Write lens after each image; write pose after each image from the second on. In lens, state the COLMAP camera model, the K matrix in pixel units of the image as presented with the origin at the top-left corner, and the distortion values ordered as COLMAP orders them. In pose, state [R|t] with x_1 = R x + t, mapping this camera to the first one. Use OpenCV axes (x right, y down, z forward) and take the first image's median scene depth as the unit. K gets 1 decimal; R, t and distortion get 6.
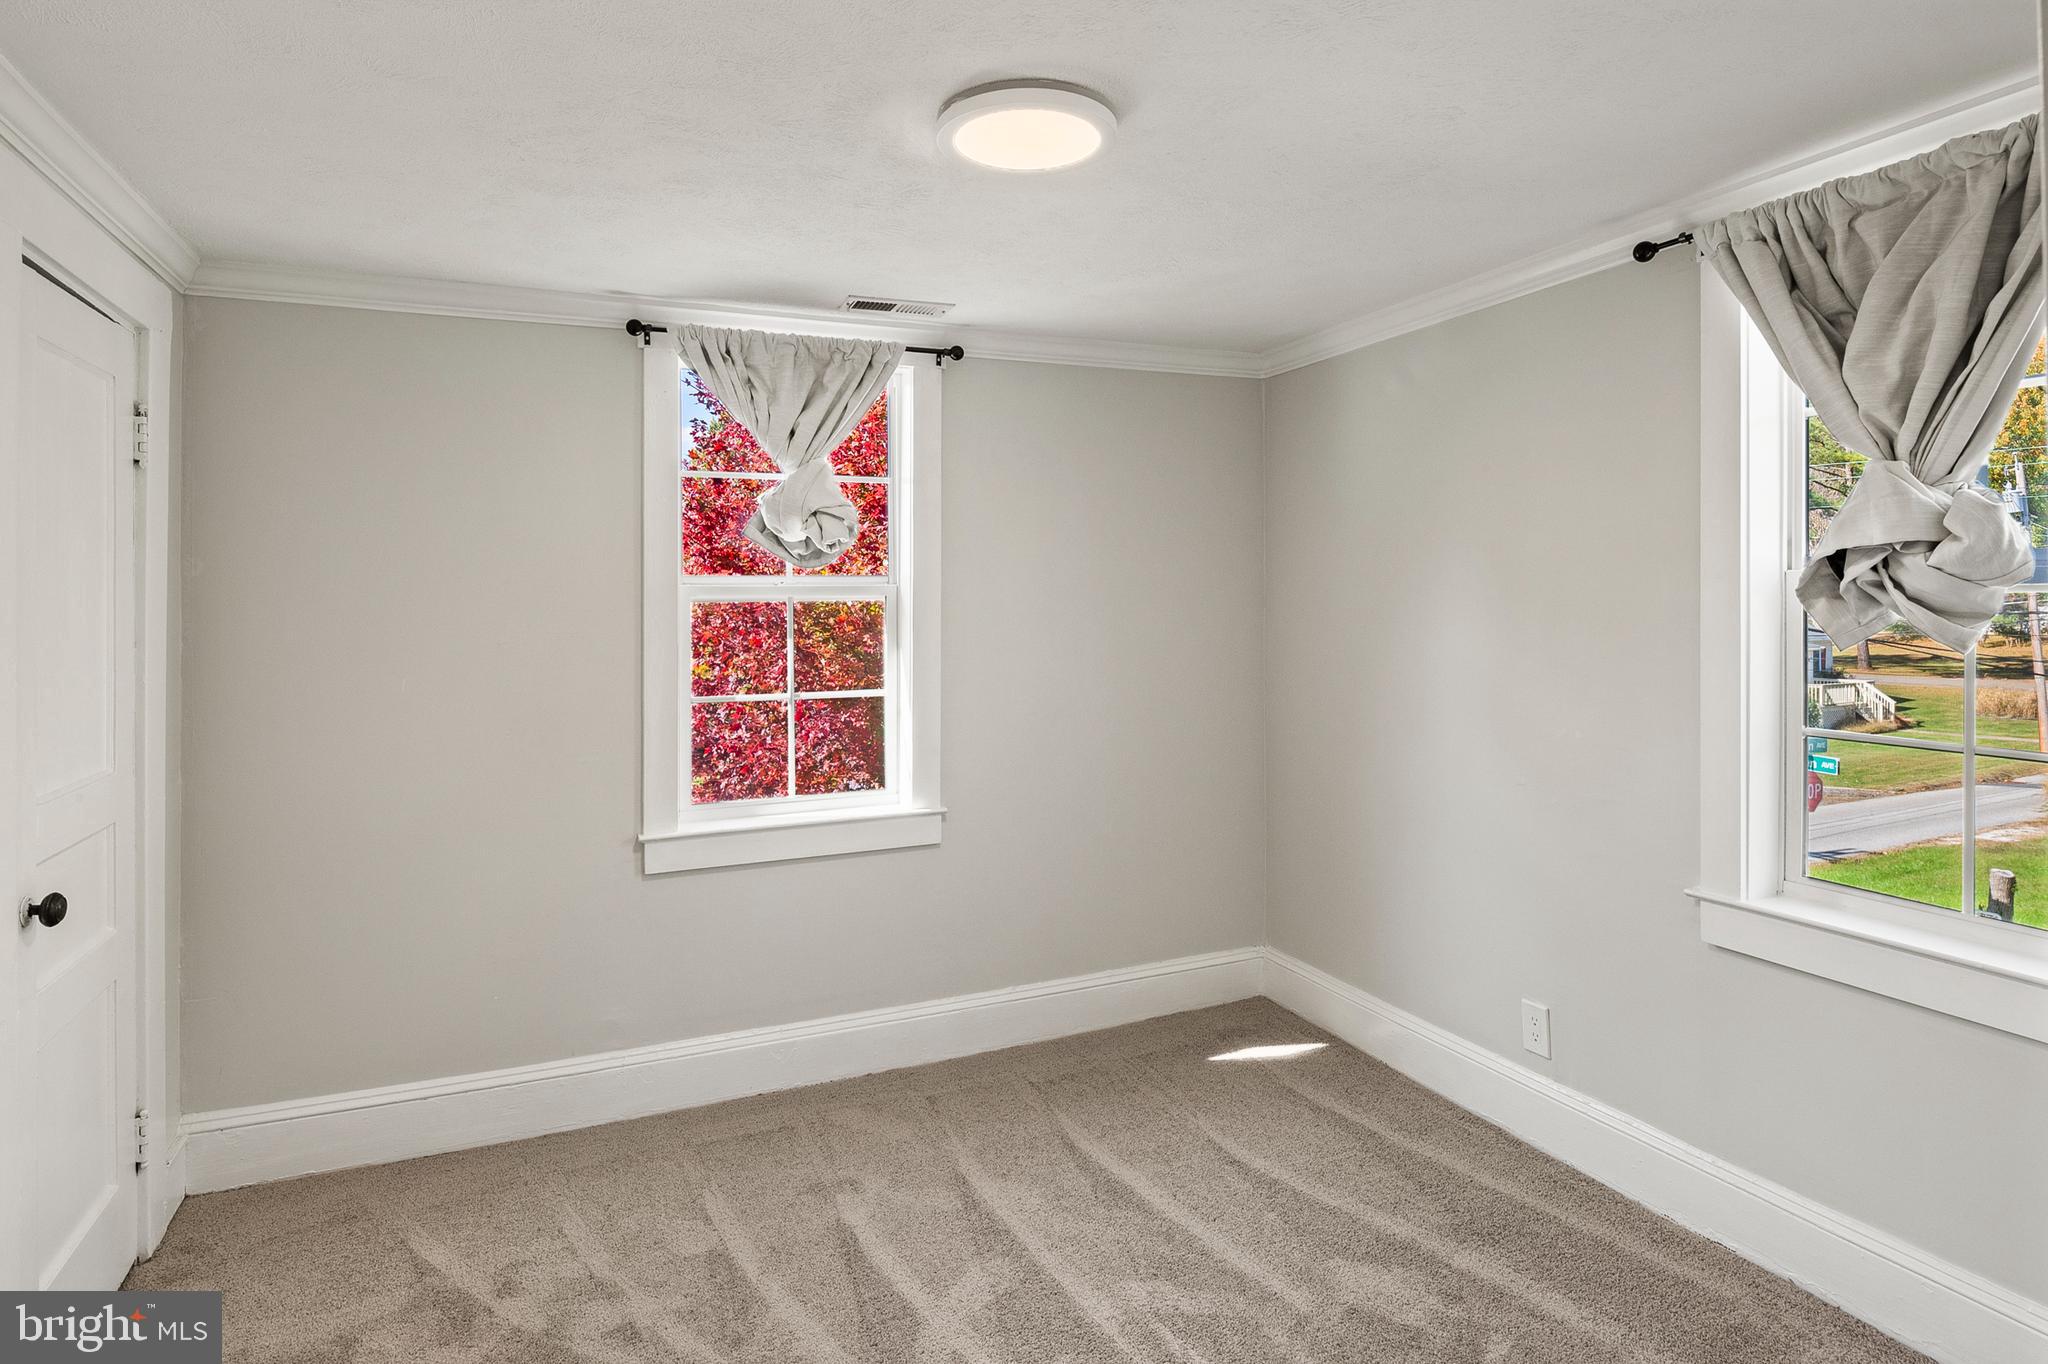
lens RADIAL K [[1117.0, 0, 1034.5], [0, 1117.0, 603.5], [0, 0, 1]] dist [-0.003682, -0.000223]
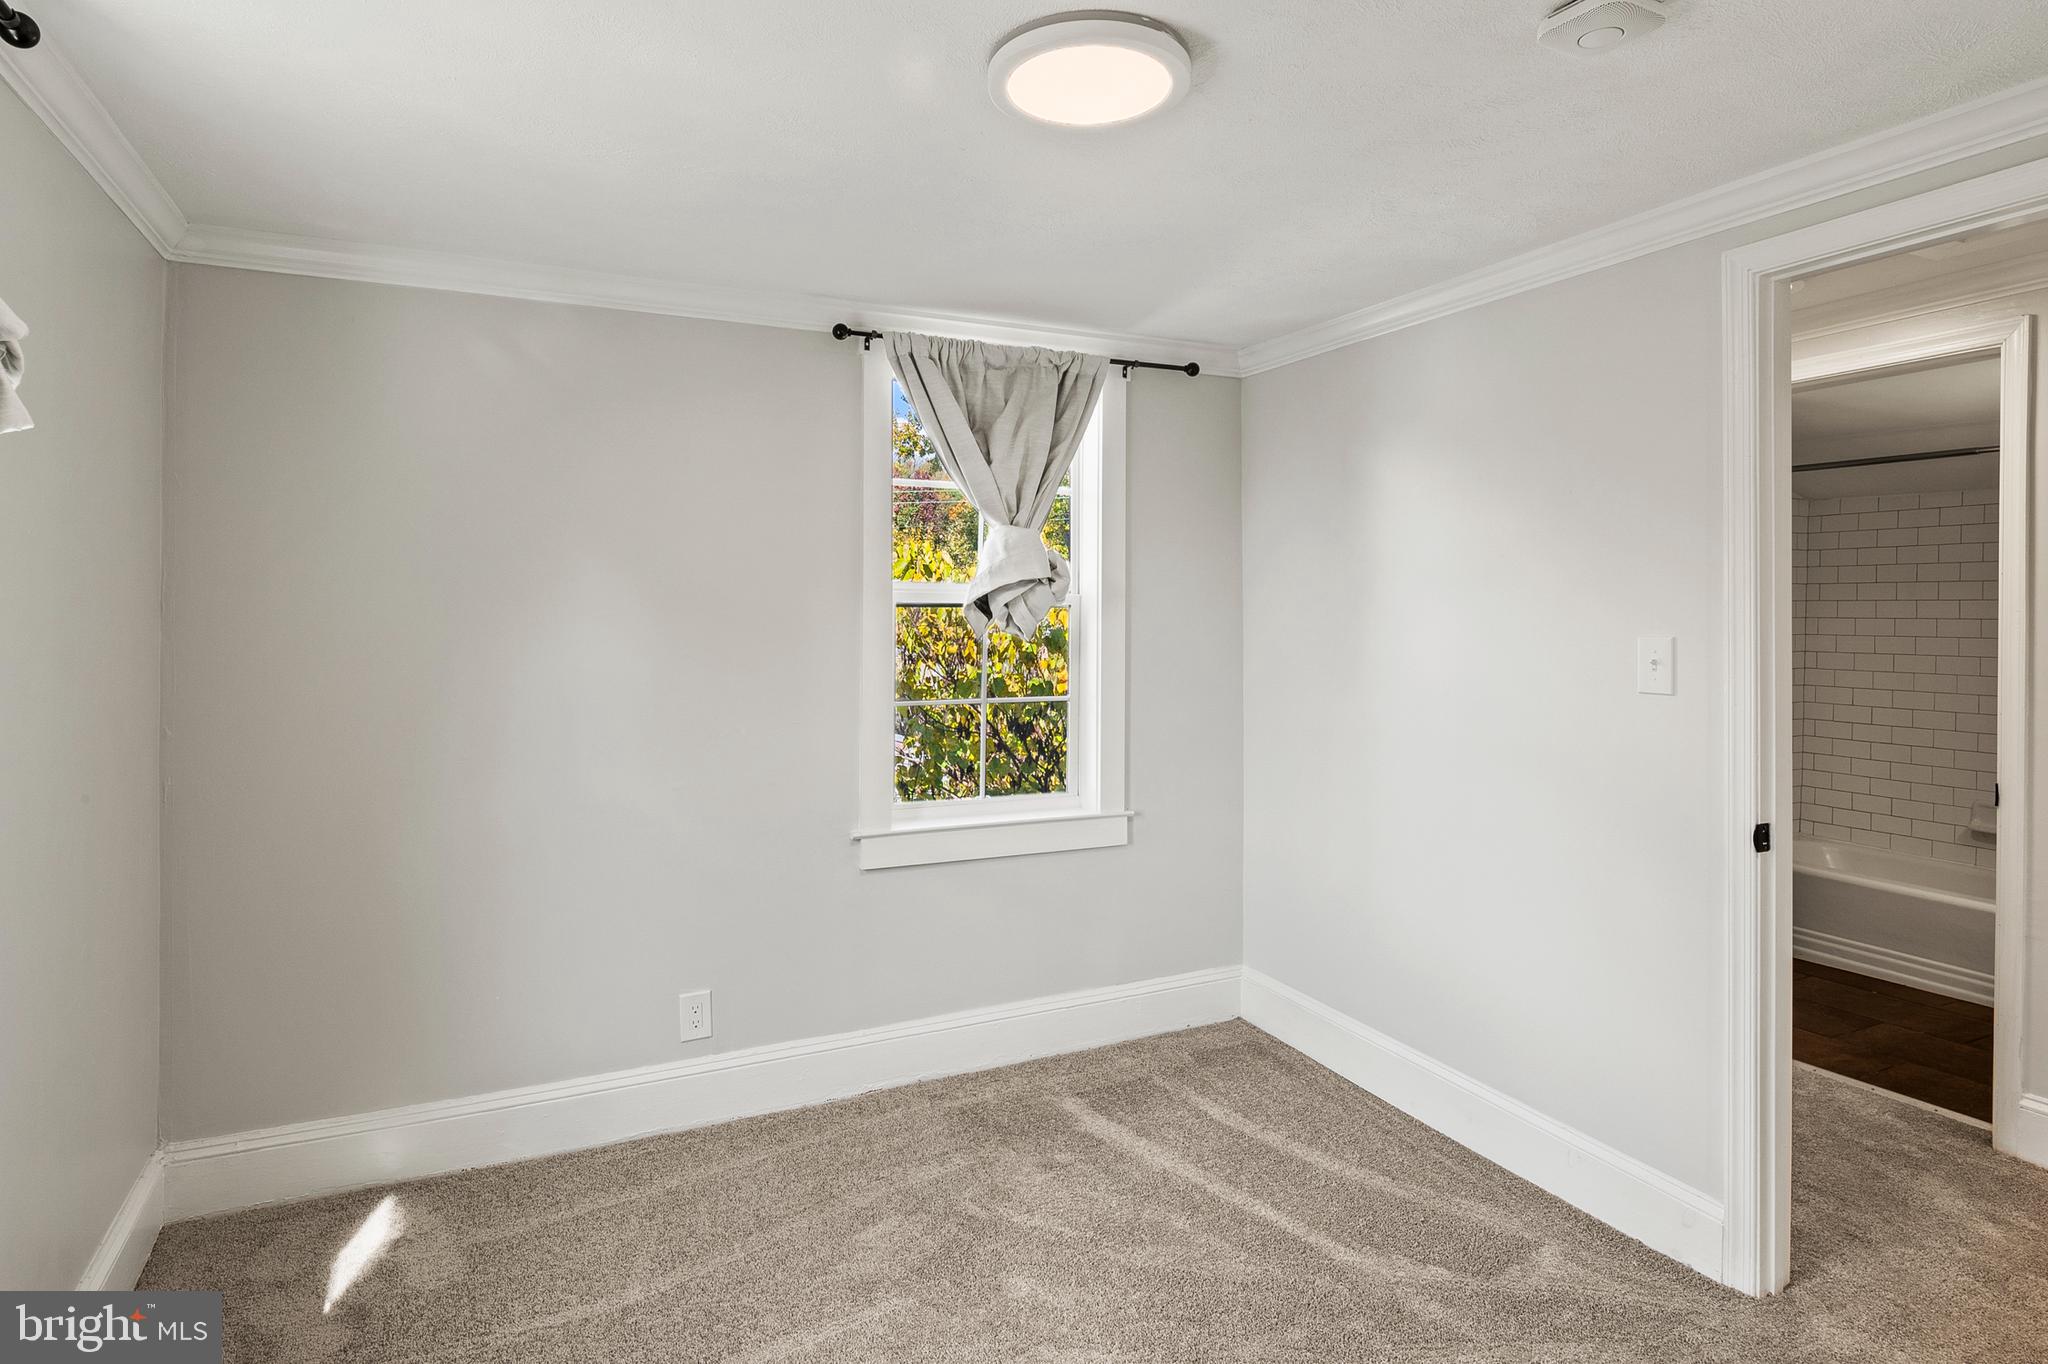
lens RADIAL K [[1117.0, 0, 973.0], [0, 1117.0, 616.2], [0, 0, 1]] dist [-0.003682, -0.000223]
pose [[-0.024432, -0.004064, 0.999693, -0.745545], [-0.002245, 0.999989, 0.004011, -0.002698], [-0.999699, -0.002147, -0.024441, 0.930596]]
